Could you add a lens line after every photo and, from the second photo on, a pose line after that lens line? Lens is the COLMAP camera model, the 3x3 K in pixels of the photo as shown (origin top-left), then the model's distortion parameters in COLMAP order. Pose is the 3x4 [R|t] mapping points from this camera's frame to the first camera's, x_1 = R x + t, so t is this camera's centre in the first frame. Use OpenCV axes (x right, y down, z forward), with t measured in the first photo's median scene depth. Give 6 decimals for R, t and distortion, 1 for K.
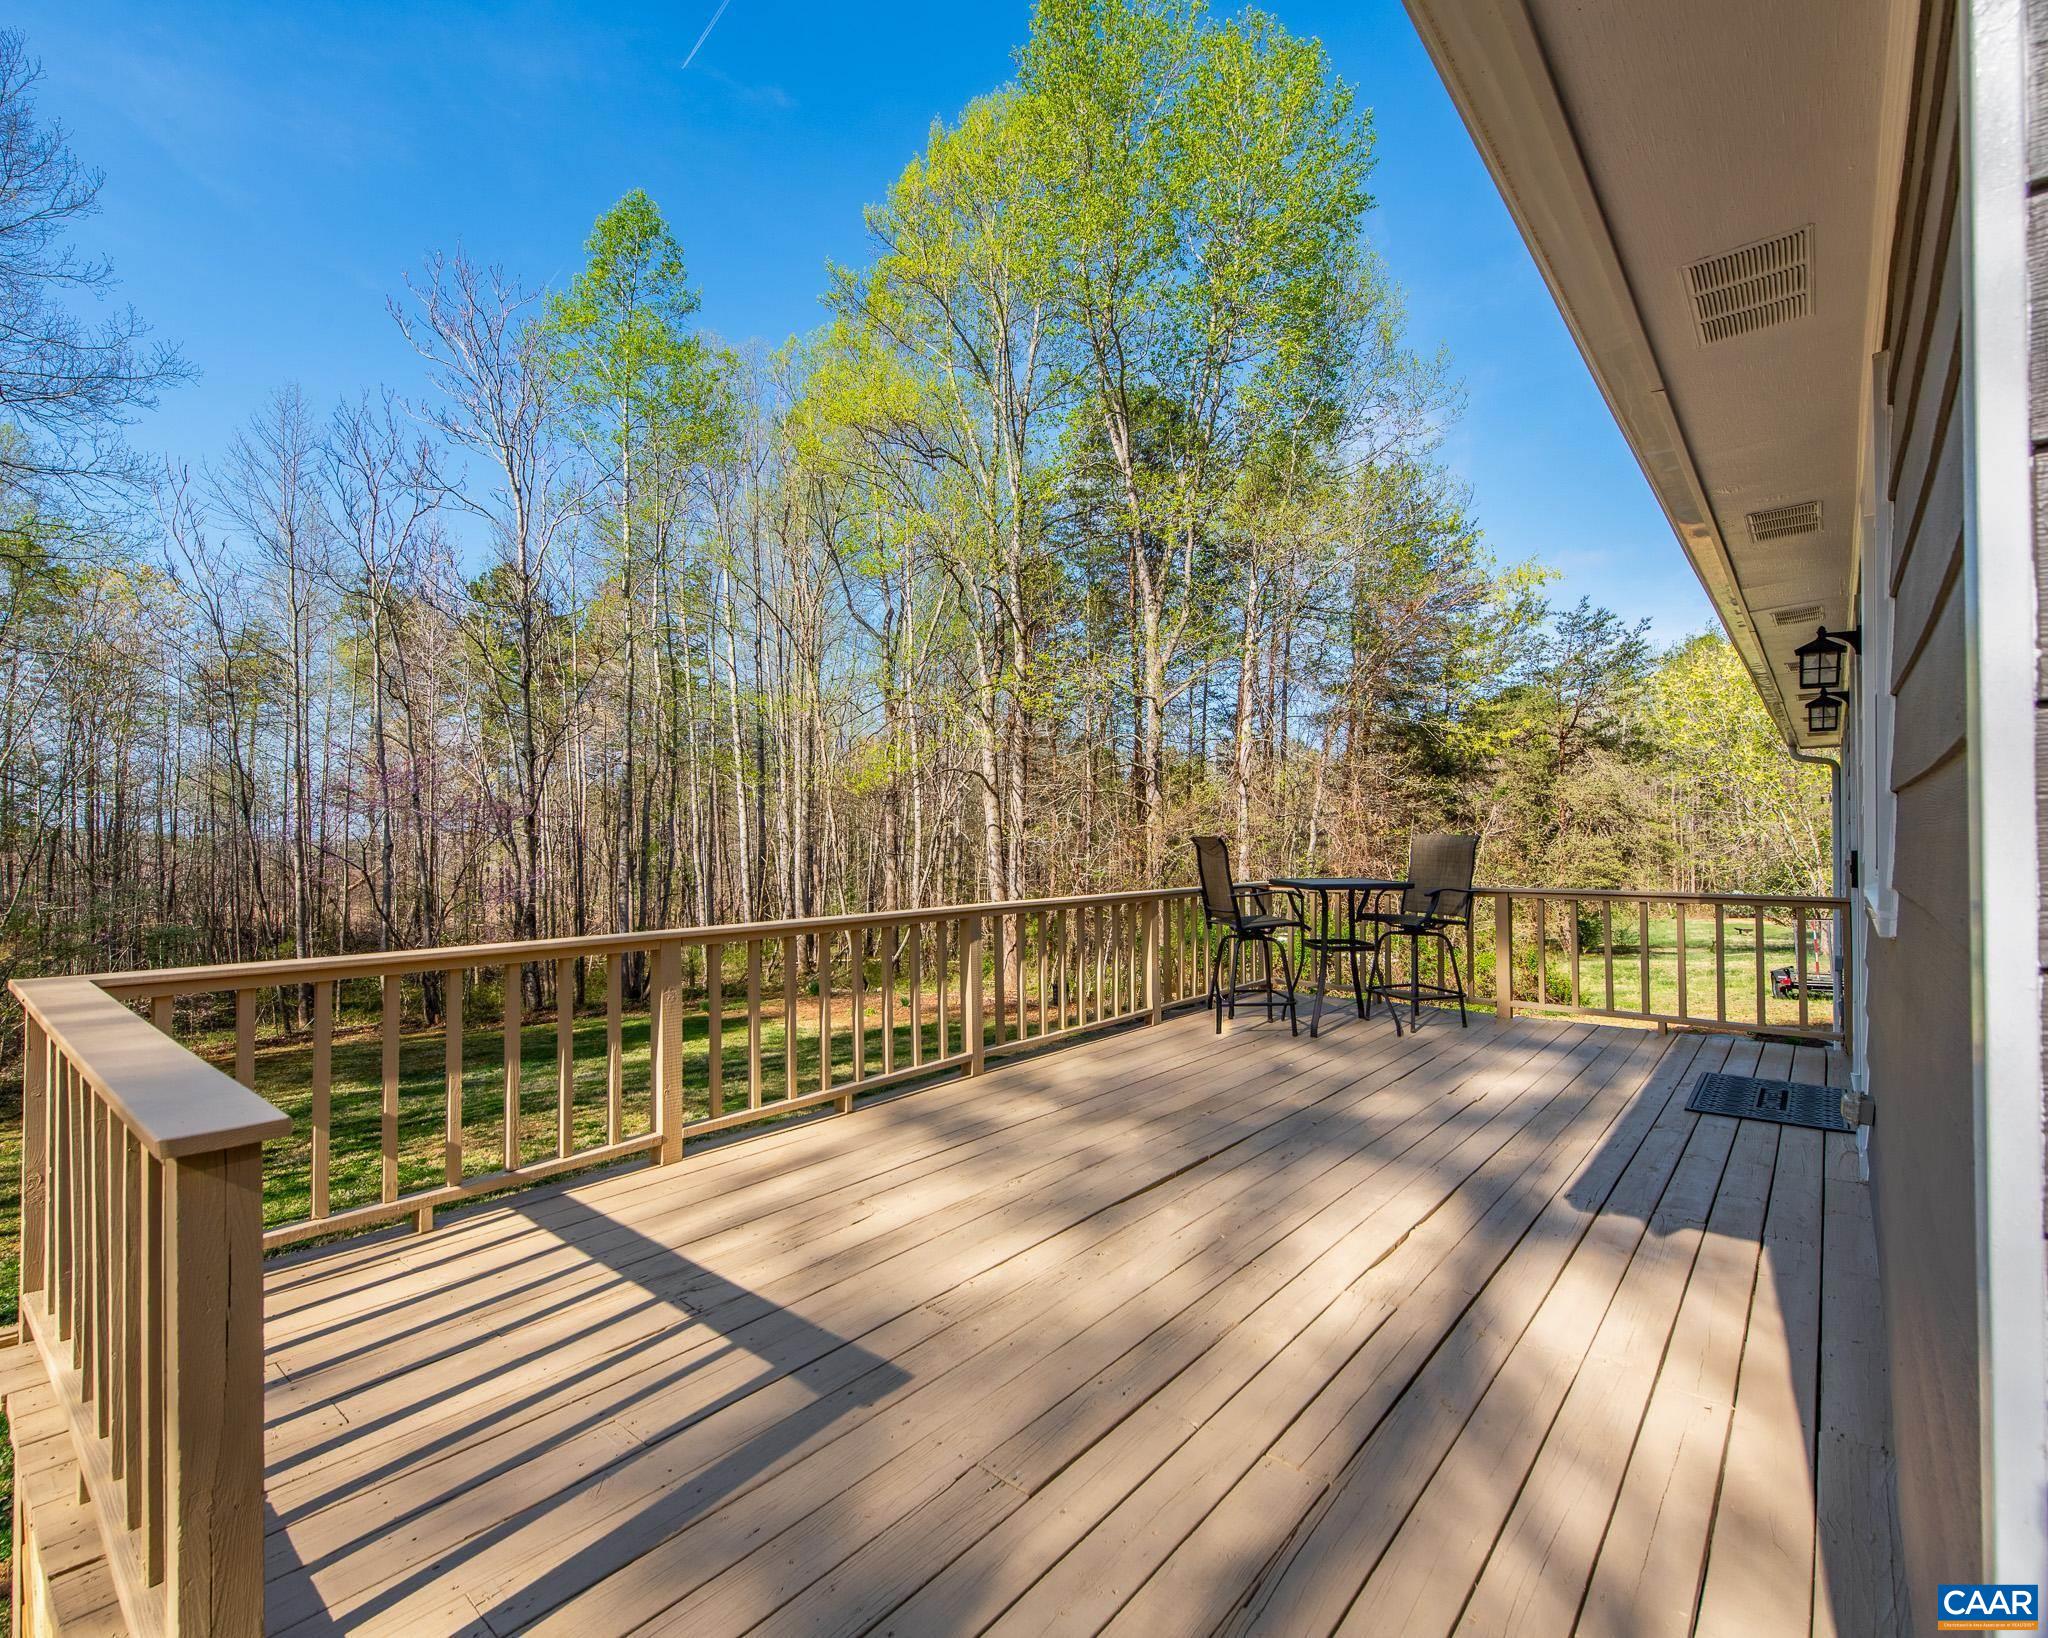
lens RADIAL K [[958.2, 0, 1015.9], [0, 958.2, 833.2], [0, 0, 1]] dist [0.020600, -0.009208]
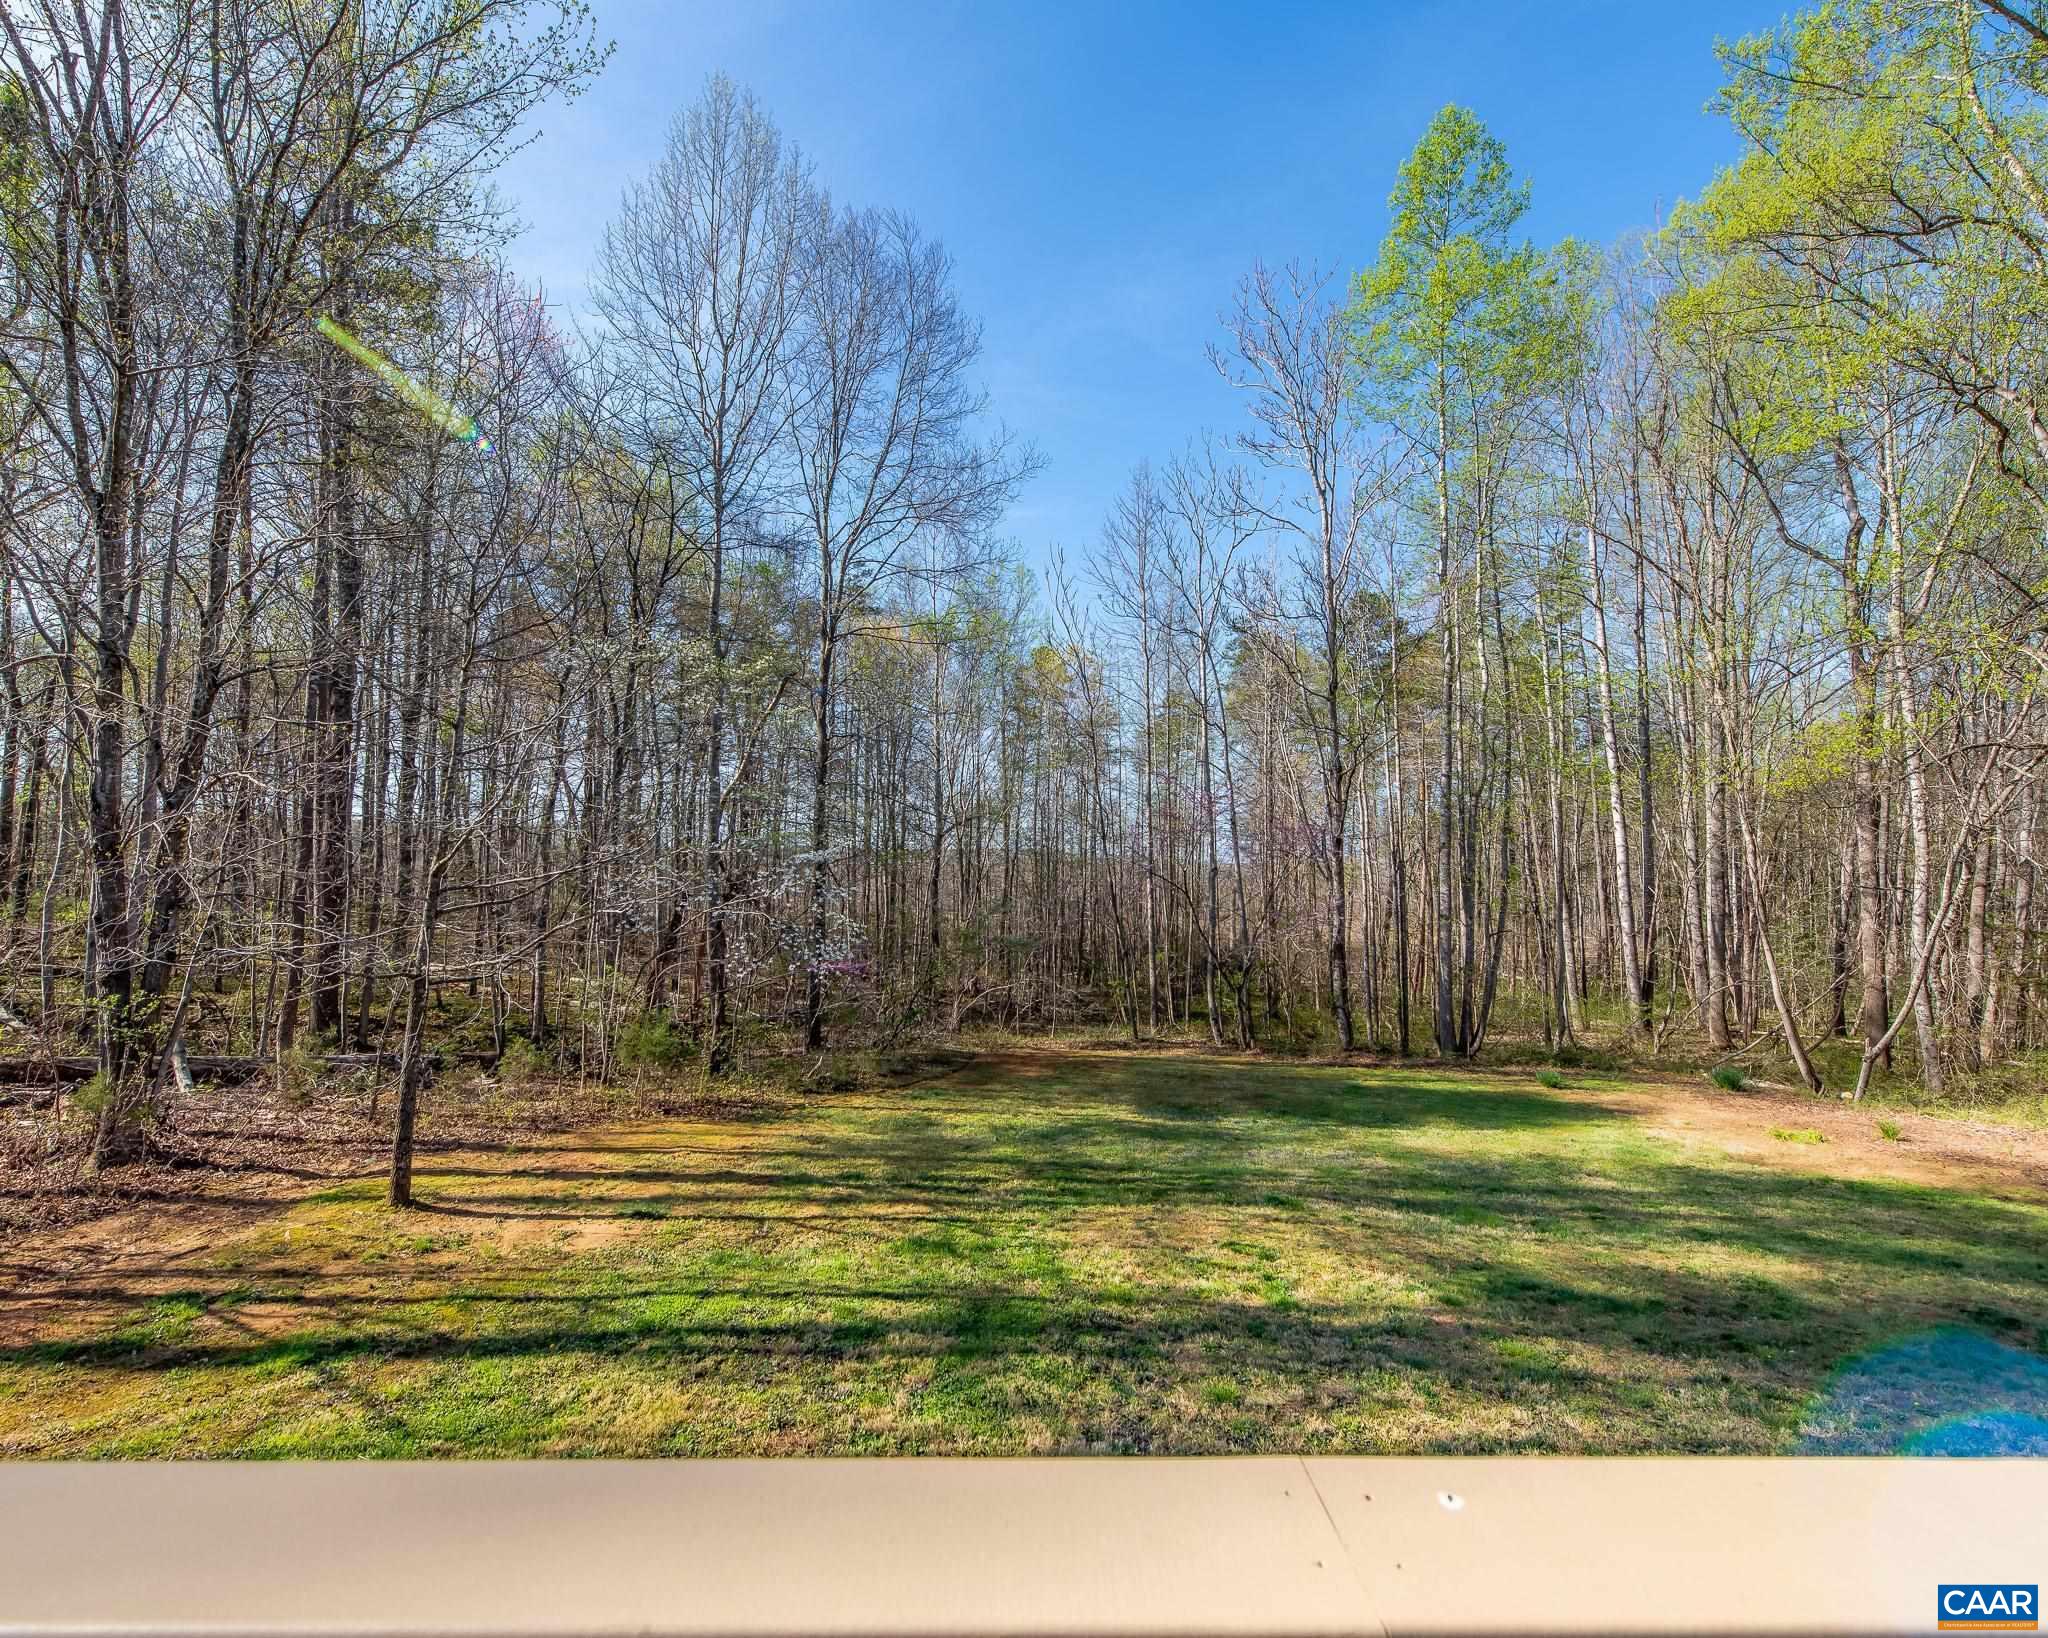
lens RADIAL K [[958.2, 0, 1015.9], [0, 958.2, 833.2], [0, 0, 1]] dist [0.020600, -0.009208]
pose [[0.644653, -0.021674, -0.764168, 0.001665], [0.002045, 0.999643, -0.026627, 0.000978], [0.764473, 0.015602, 0.644467, 0.144366]]
